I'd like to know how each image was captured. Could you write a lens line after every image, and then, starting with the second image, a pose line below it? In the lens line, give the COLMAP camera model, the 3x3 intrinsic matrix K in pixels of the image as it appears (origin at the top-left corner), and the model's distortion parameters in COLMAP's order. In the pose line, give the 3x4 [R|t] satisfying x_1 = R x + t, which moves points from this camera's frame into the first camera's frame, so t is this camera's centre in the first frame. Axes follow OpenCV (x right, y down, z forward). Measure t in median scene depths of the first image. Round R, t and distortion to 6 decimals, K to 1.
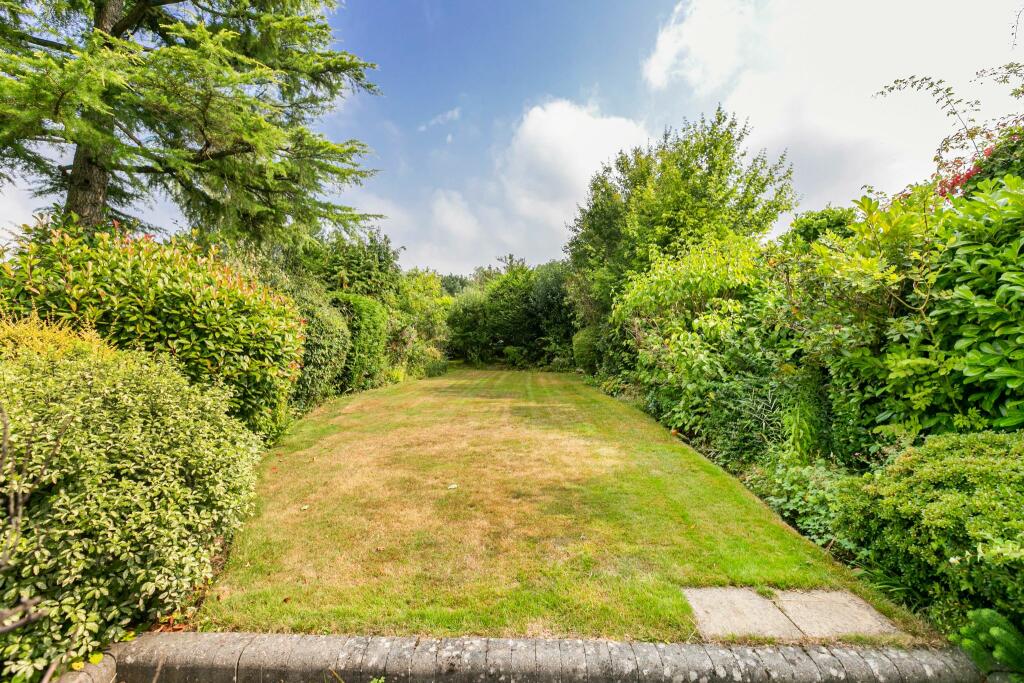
lens RADIAL K [[466.5, 0, 511.8], [0, 466.5, 332.0], [0, 0, 1]] dist [0.001401, -0.000347]
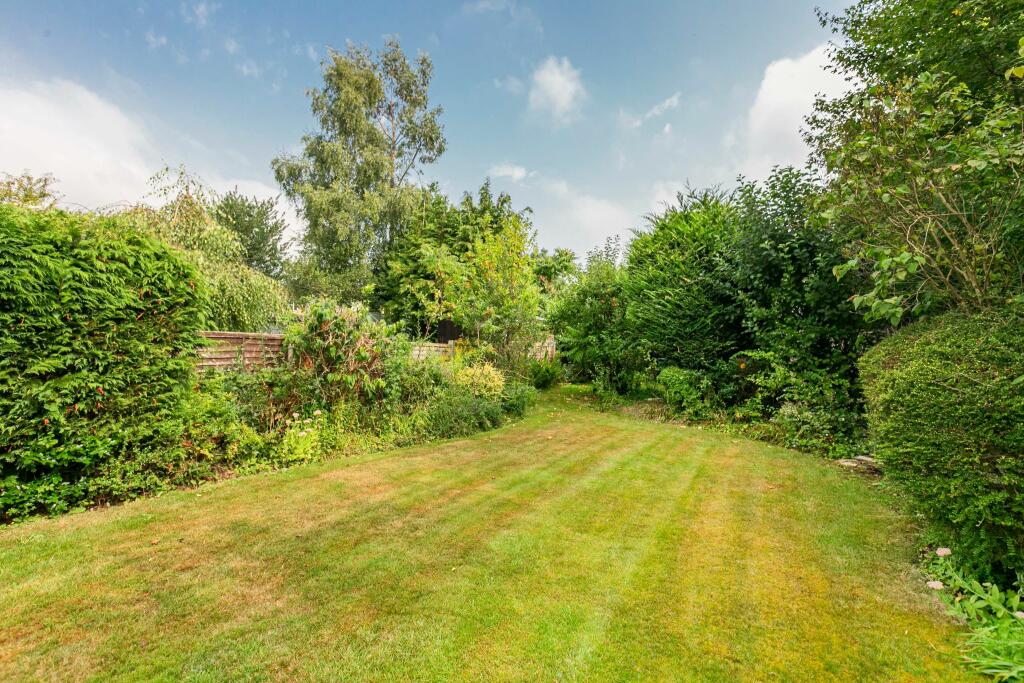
lens RADIAL K [[466.5, 0, 509.5], [0, 466.5, 331.5], [0, 0, 1]] dist [0.001401, -0.000347]
pose [[0.895604, 0.011463, -0.444704, 0.085610], [-0.015936, 0.999853, -0.006321, 0.000138], [0.444567, 0.012748, 0.895655, 0.778620]]
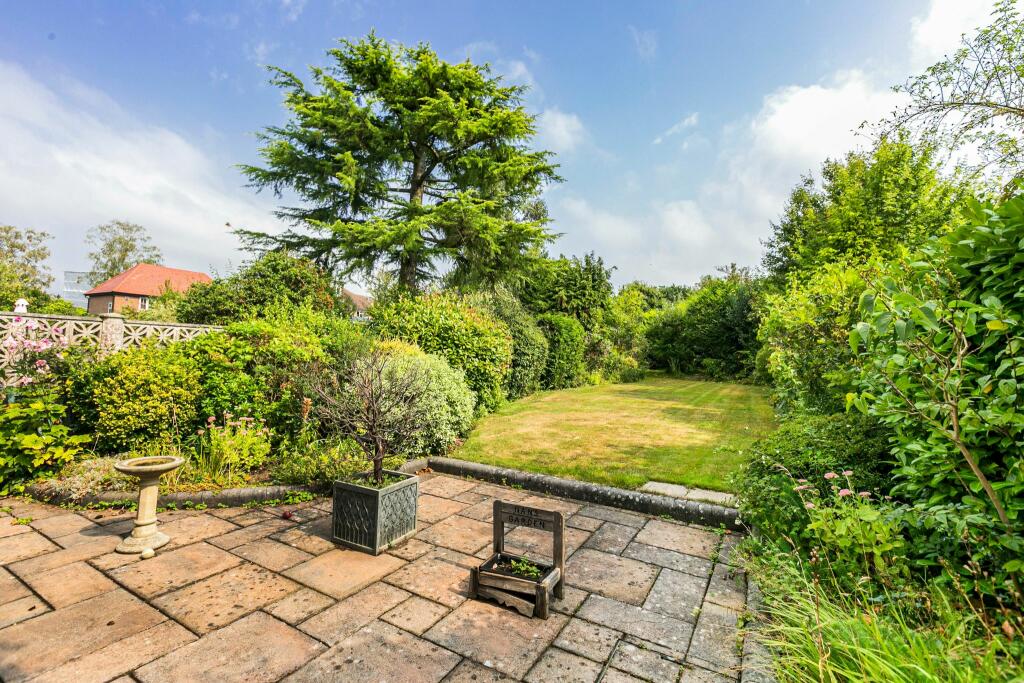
lens RADIAL K [[466.5, 0, 504.4], [0, 466.5, 333.7], [0, 0, 1]] dist [0.001401, -0.000347]
pose [[0.875315, 0.006100, -0.483515, 0.153750], [-0.013455, 0.999841, -0.011744, -0.009785], [0.483366, 0.016785, 0.875258, -0.209567]]
